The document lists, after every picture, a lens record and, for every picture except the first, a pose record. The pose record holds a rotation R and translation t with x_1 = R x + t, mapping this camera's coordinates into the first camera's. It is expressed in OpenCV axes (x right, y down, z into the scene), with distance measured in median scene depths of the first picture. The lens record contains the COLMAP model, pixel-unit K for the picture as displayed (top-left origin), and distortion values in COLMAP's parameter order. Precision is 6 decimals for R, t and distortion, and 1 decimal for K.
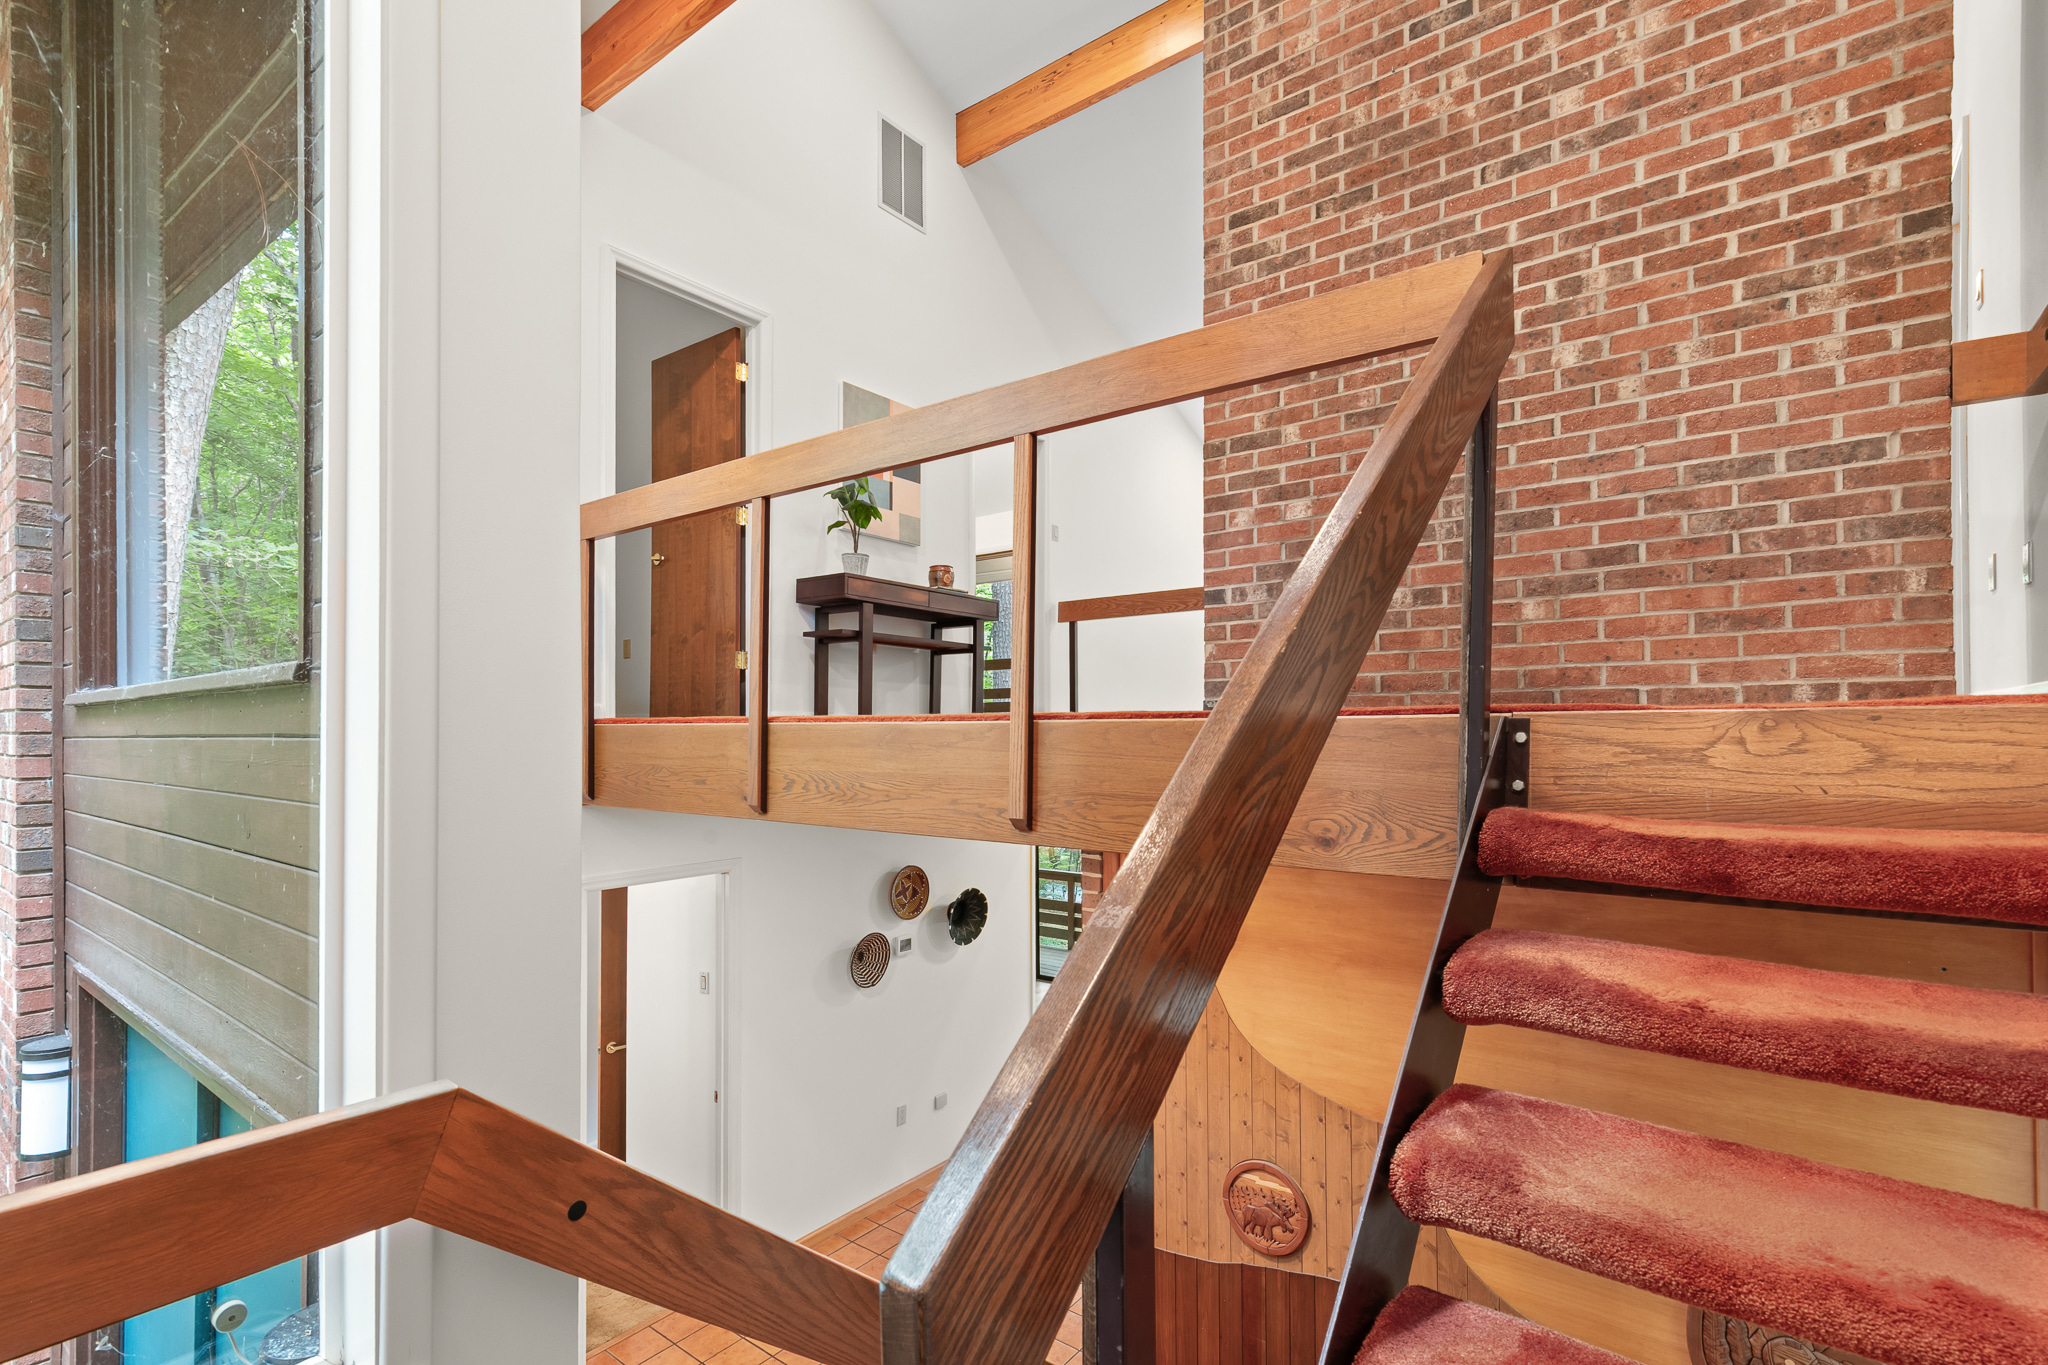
lens RADIAL K [[932.2, 0, 1035.3], [0, 932.2, 726.7], [0, 0, 1]] dist [0.007401, -0.001124]
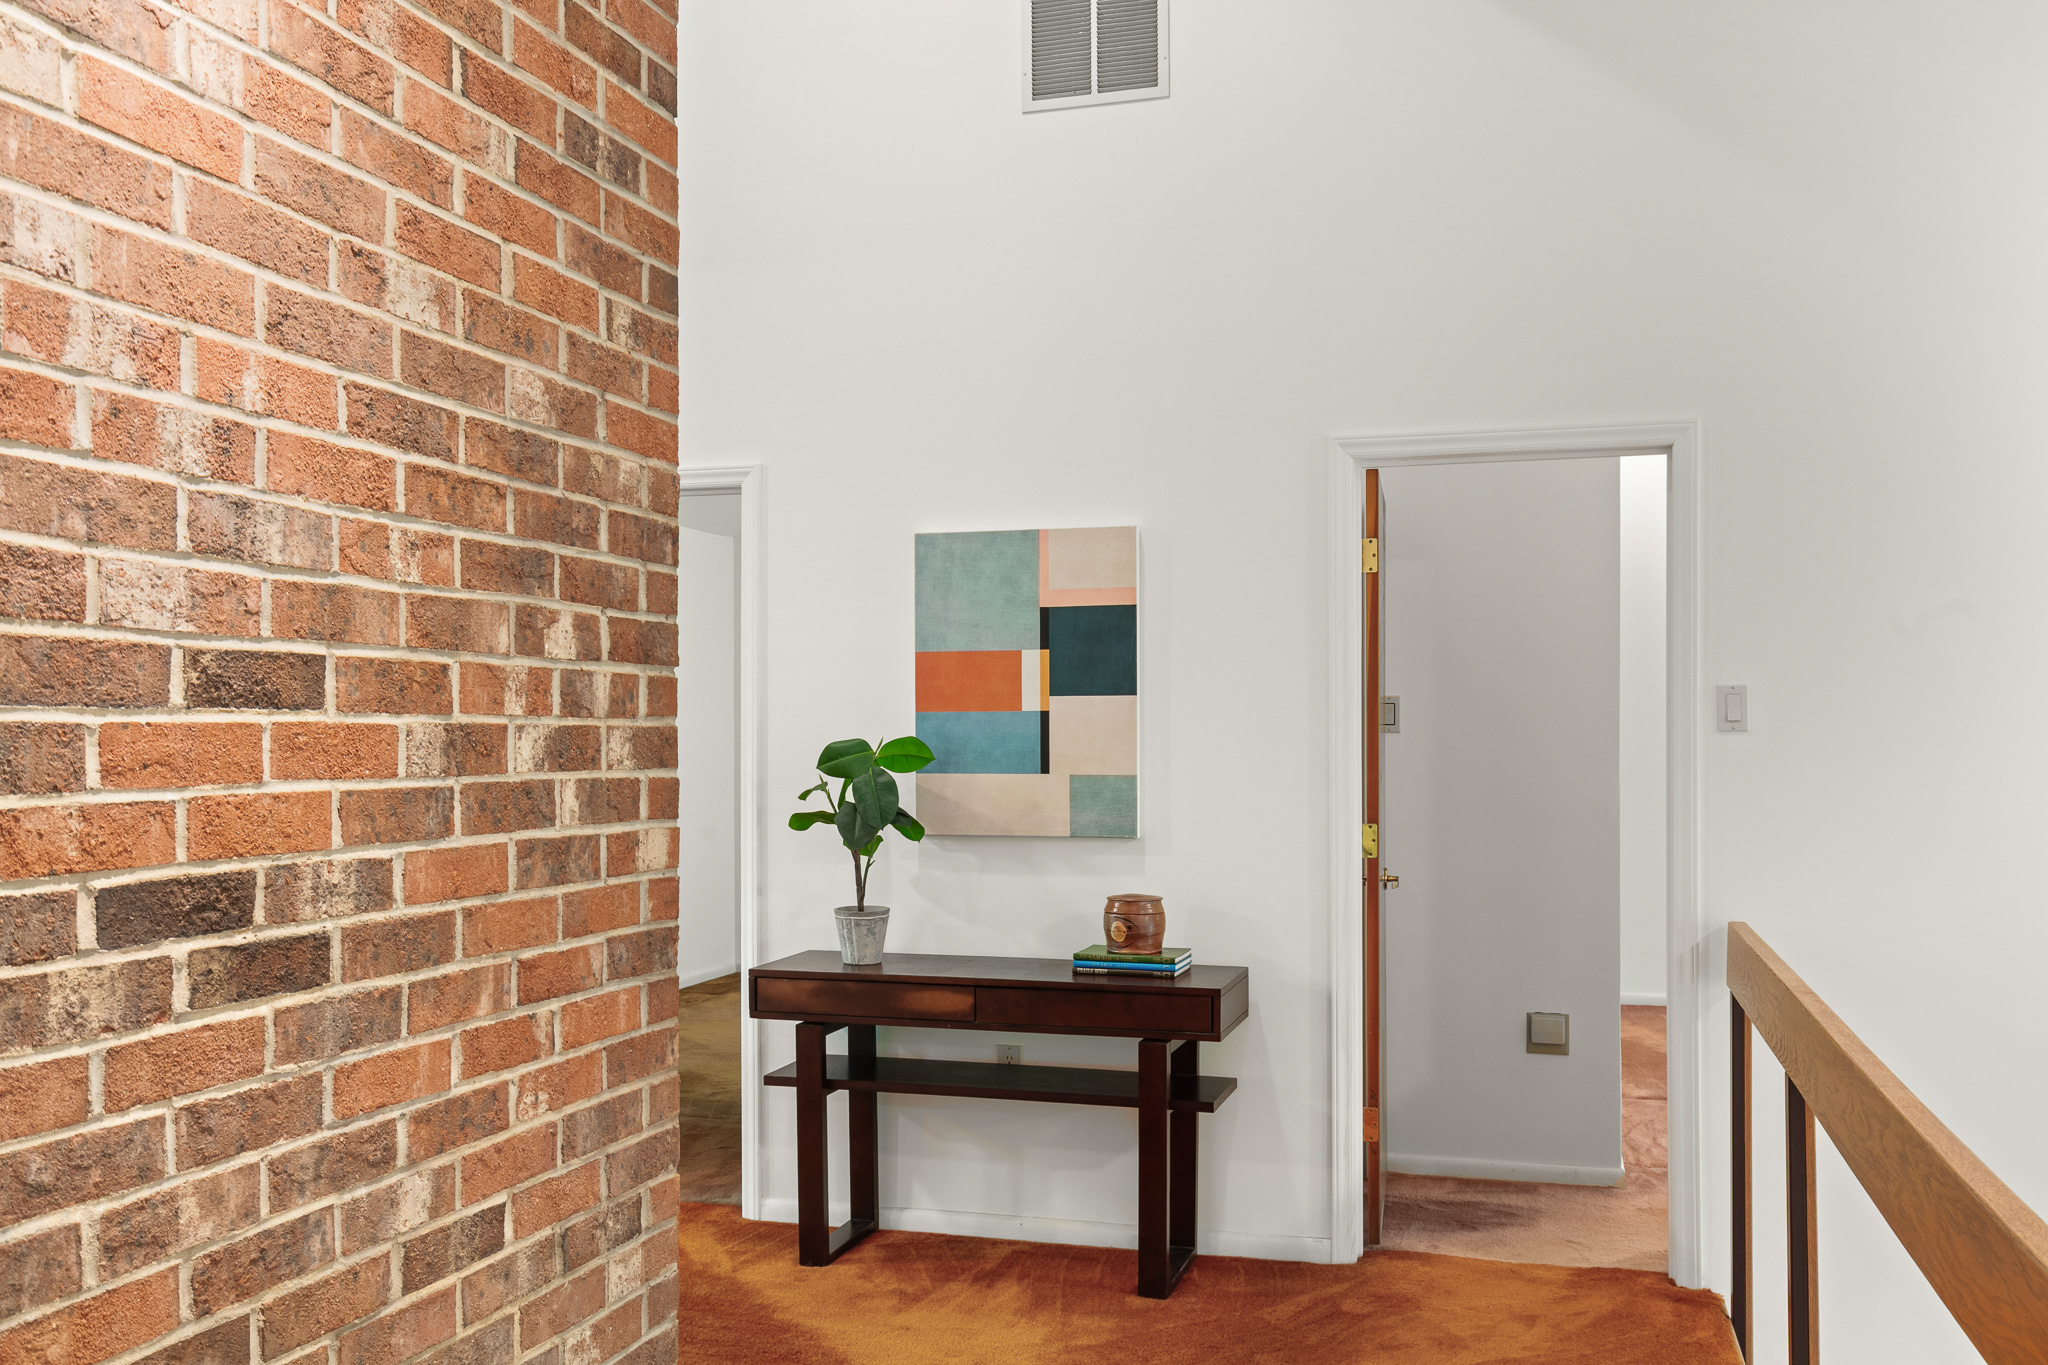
lens RADIAL K [[1827.9, 0, 1055.9], [0, 1827.9, 743.0], [0, 0, 1]] dist [0.000001, 0.004061]
pose [[0.363428, 0.005565, -0.931606, 0.654247], [0.004878, 0.999957, 0.007876, -0.249546], [0.931610, -0.007407, 0.363385, 0.670502]]
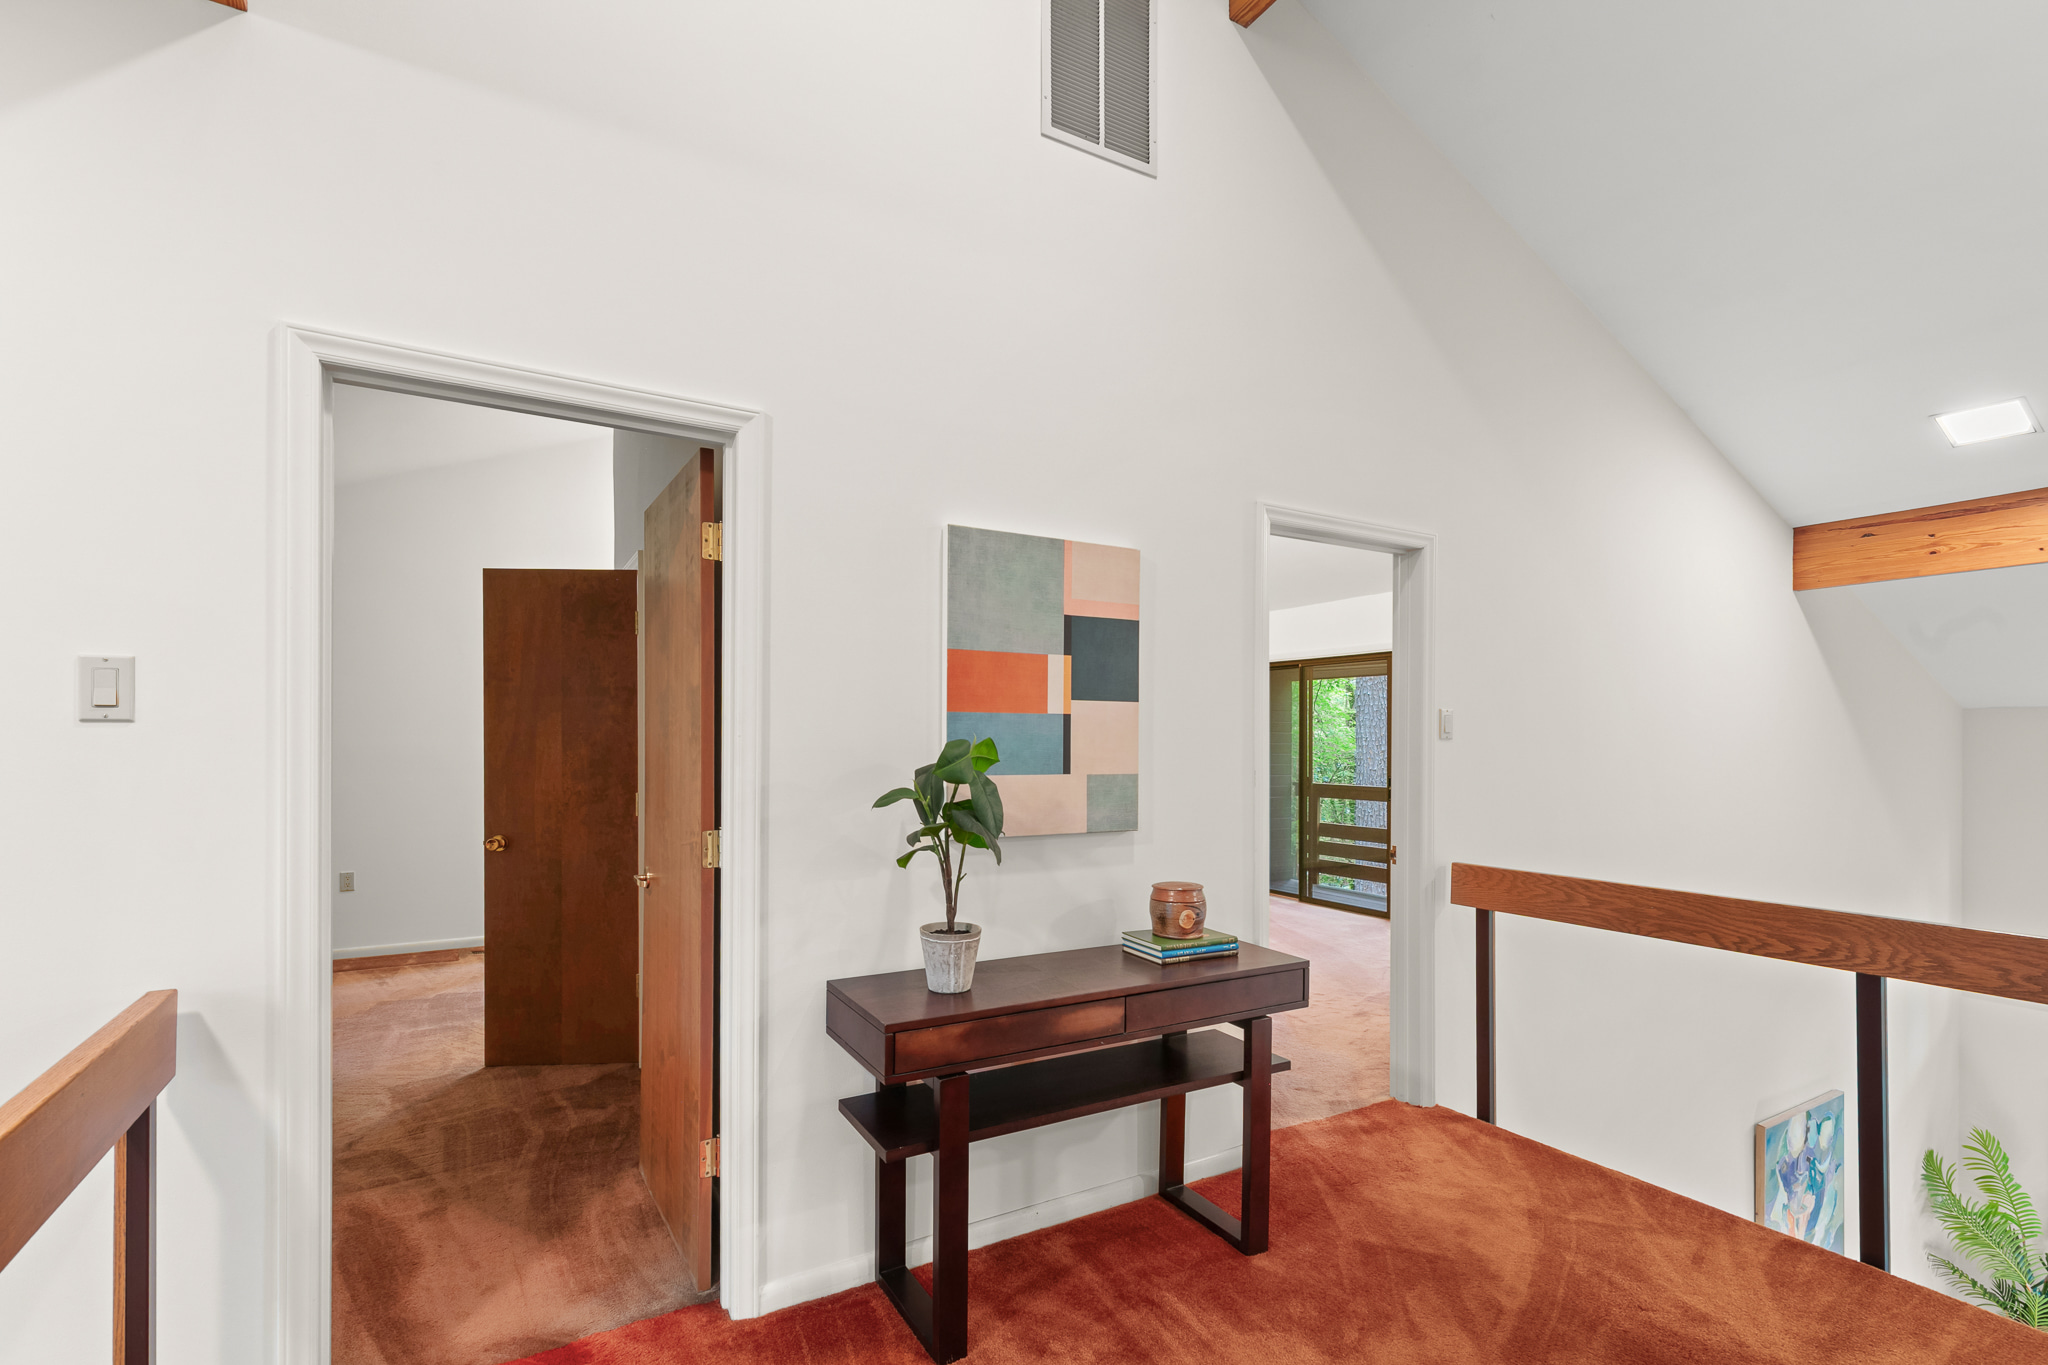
lens RADIAL K [[932.2, 0, 1028.9], [0, 932.2, 741.6], [0, 0, 1]] dist [0.007401, -0.001124]
pose [[0.923612, 0.006480, -0.383273, 0.008122], [-0.005663, 0.999979, 0.003259, -0.245606], [0.383286, -0.000839, 0.923629, 0.546797]]
